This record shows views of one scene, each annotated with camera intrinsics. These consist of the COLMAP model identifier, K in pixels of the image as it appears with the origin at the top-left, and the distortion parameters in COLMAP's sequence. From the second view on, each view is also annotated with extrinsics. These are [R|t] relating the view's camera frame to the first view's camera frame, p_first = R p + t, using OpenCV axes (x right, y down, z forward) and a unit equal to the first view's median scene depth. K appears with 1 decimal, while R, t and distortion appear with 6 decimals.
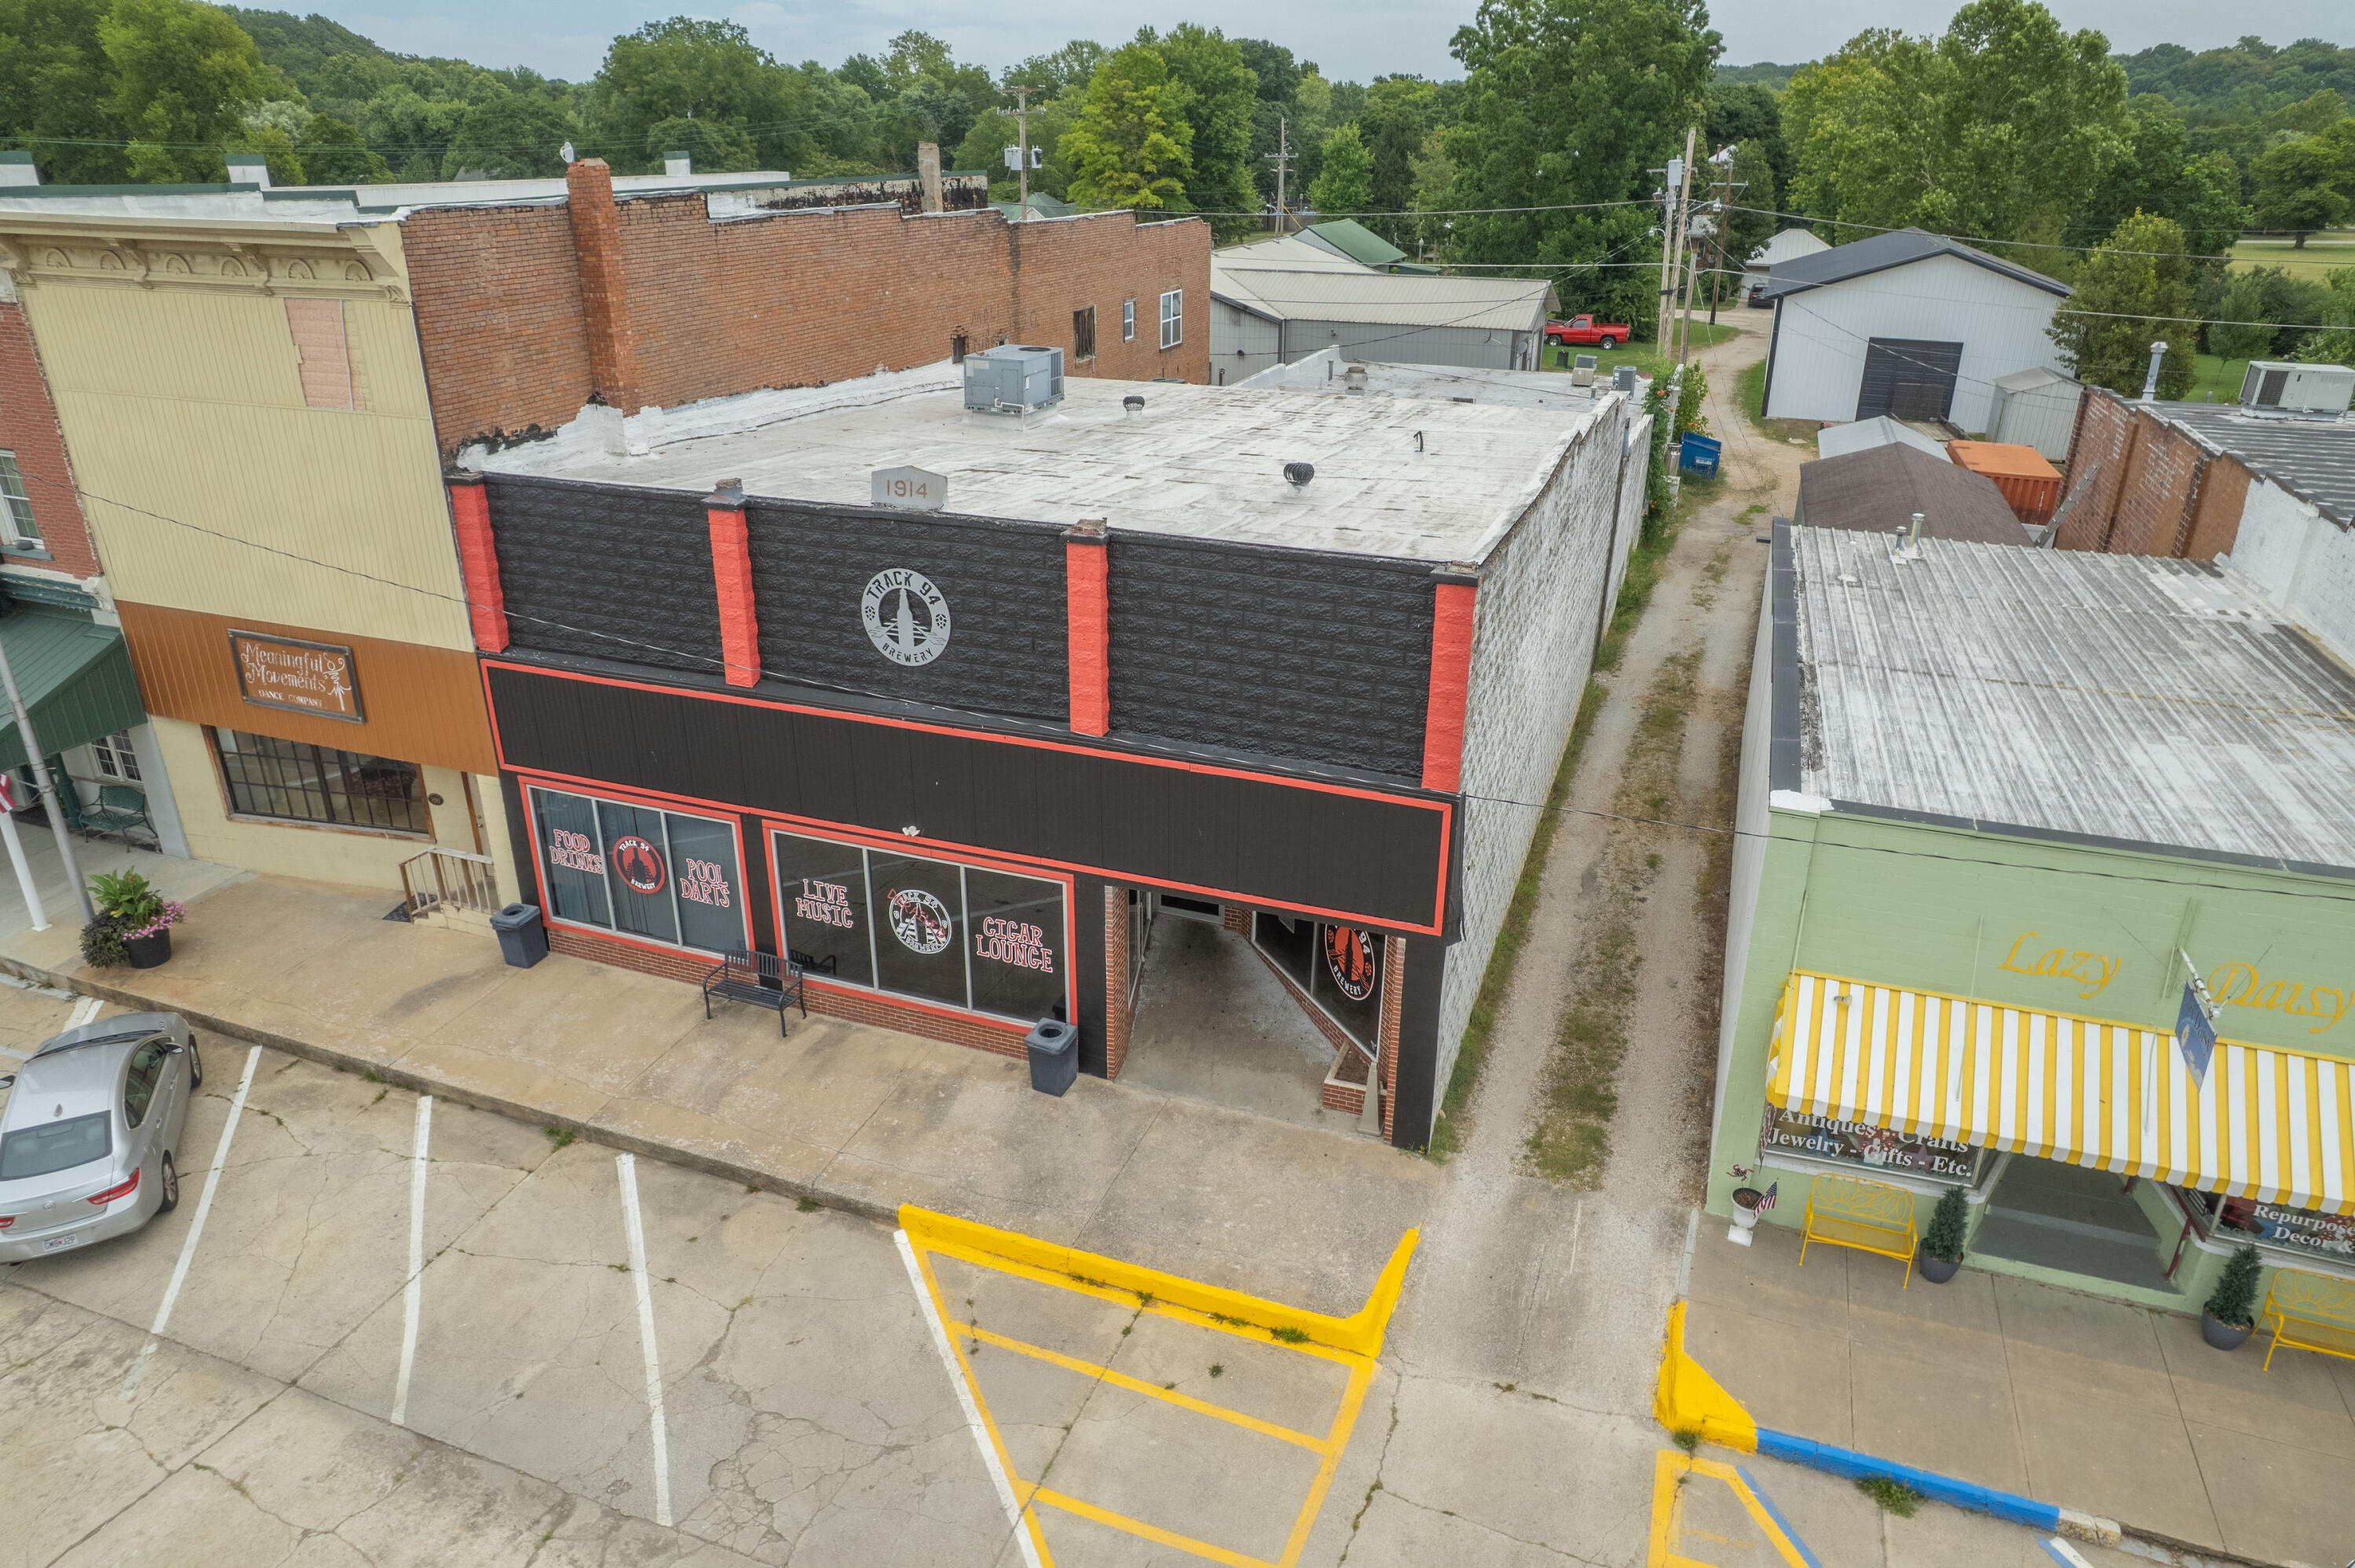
lens RADIAL K [[1505.0, 0, 1175.6], [0, 1505.0, 785.9], [0, 0, 1]] dist [-0.077325, 0.066042]
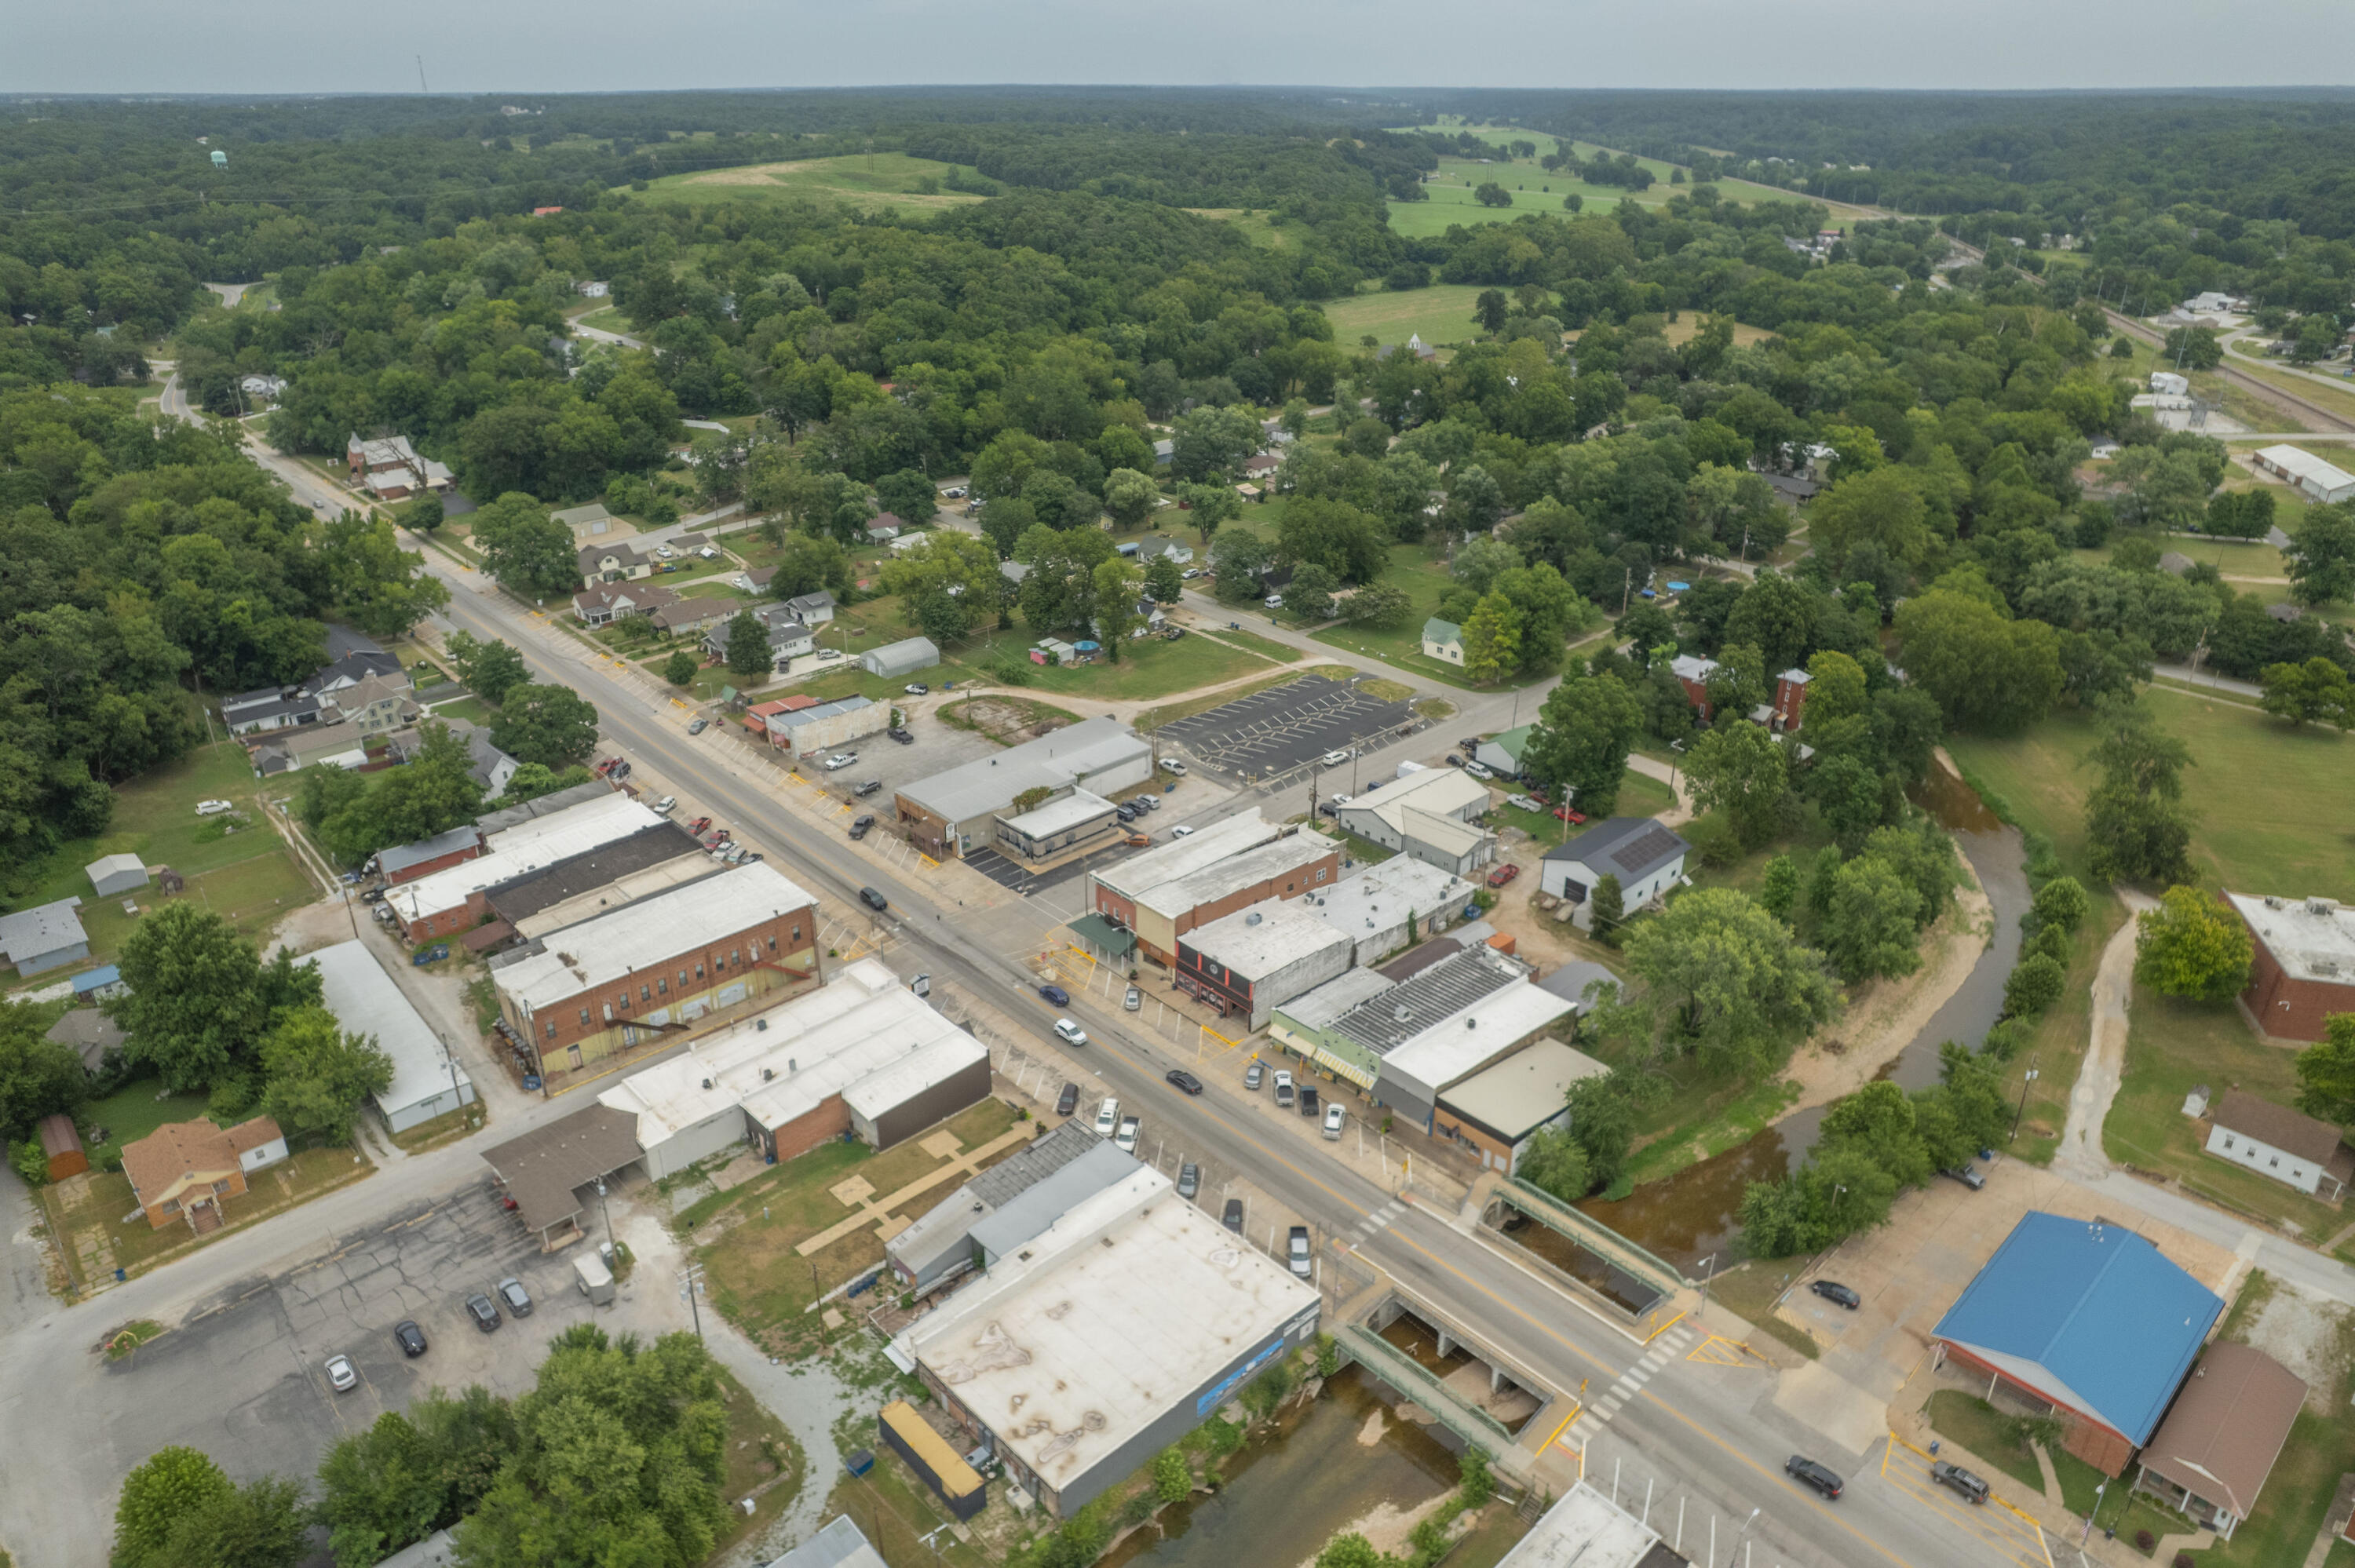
lens RADIAL K [[1505.0, 0, 1164.1], [0, 1505.0, 783.5], [0, 0, 1]] dist [-0.077325, 0.066042]
pose [[0.892236, 0.191558, -0.408926, 2.915225], [-0.182901, 0.981262, 0.060594, -1.610900], [0.412871, 0.020729, 0.910553, -7.151712]]
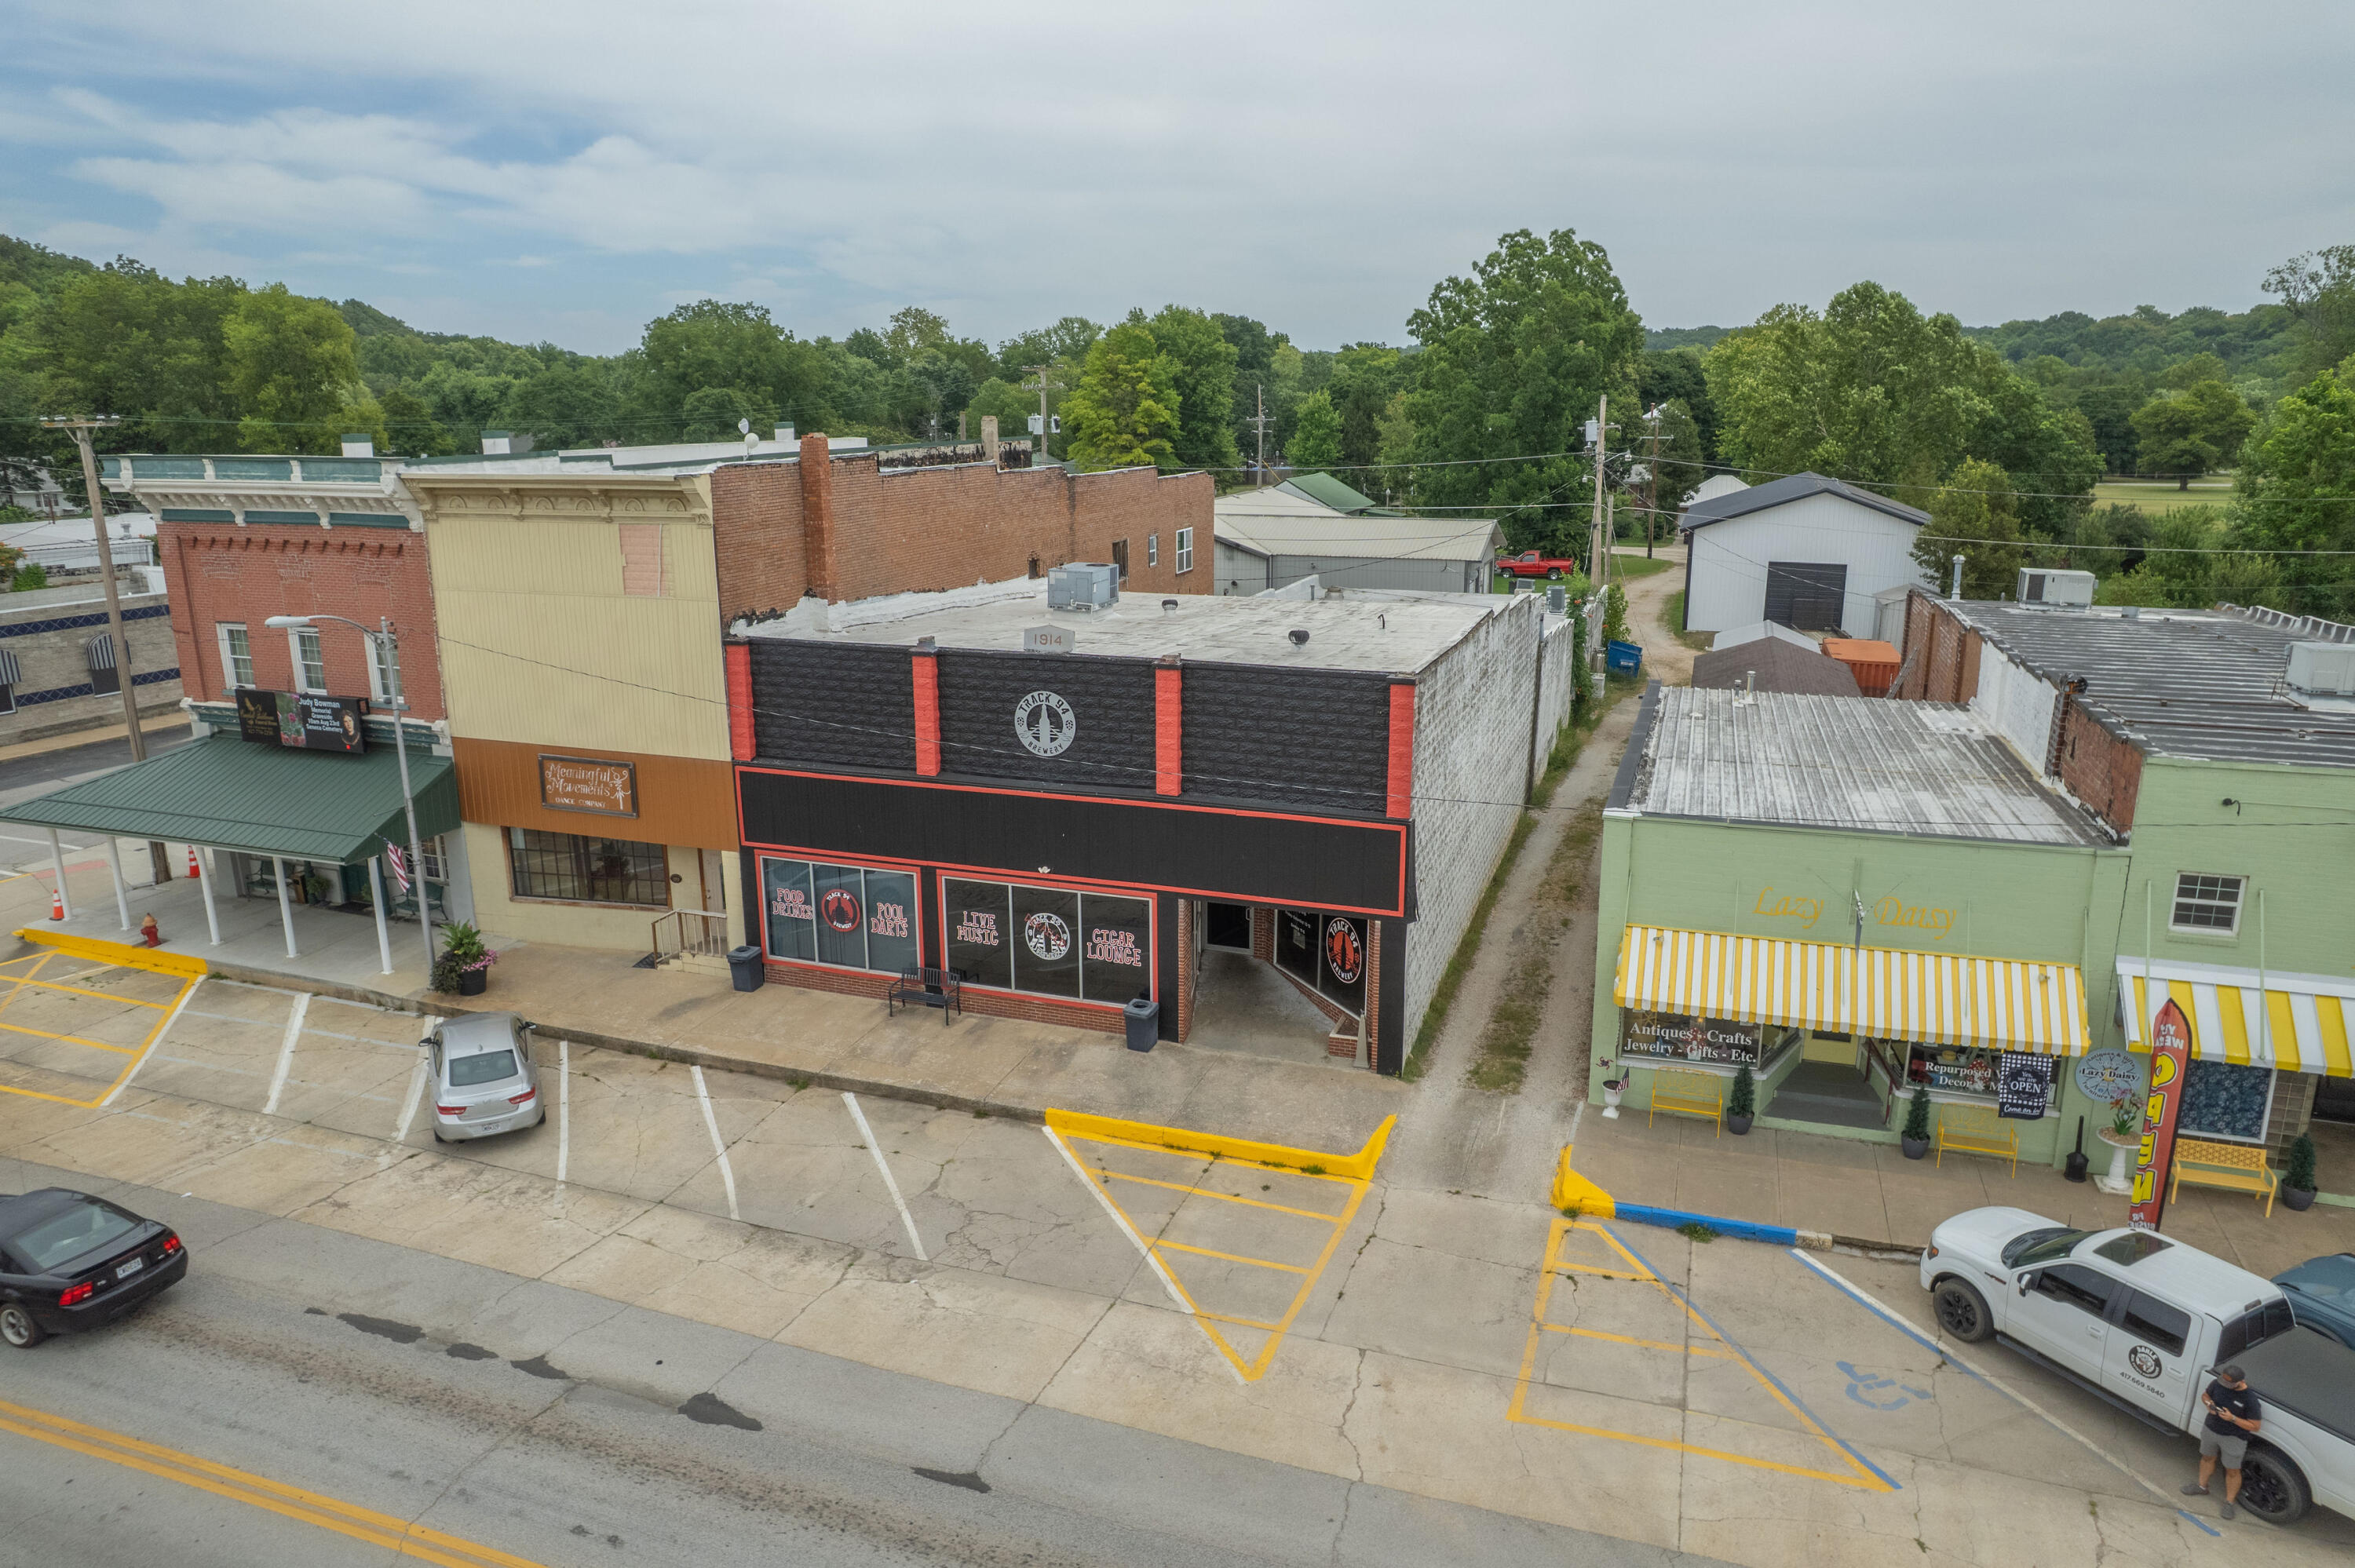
lens RADIAL K [[1505.0, 0, 1180.3], [0, 1505.0, 786.1], [0, 0, 1]] dist [-0.077325, 0.066042]
pose [[0.999813, -0.012539, 0.014703, -0.055291], [0.014706, 0.987331, -0.157994, 0.160602], [-0.012536, 0.158181, 0.987331, -0.411508]]
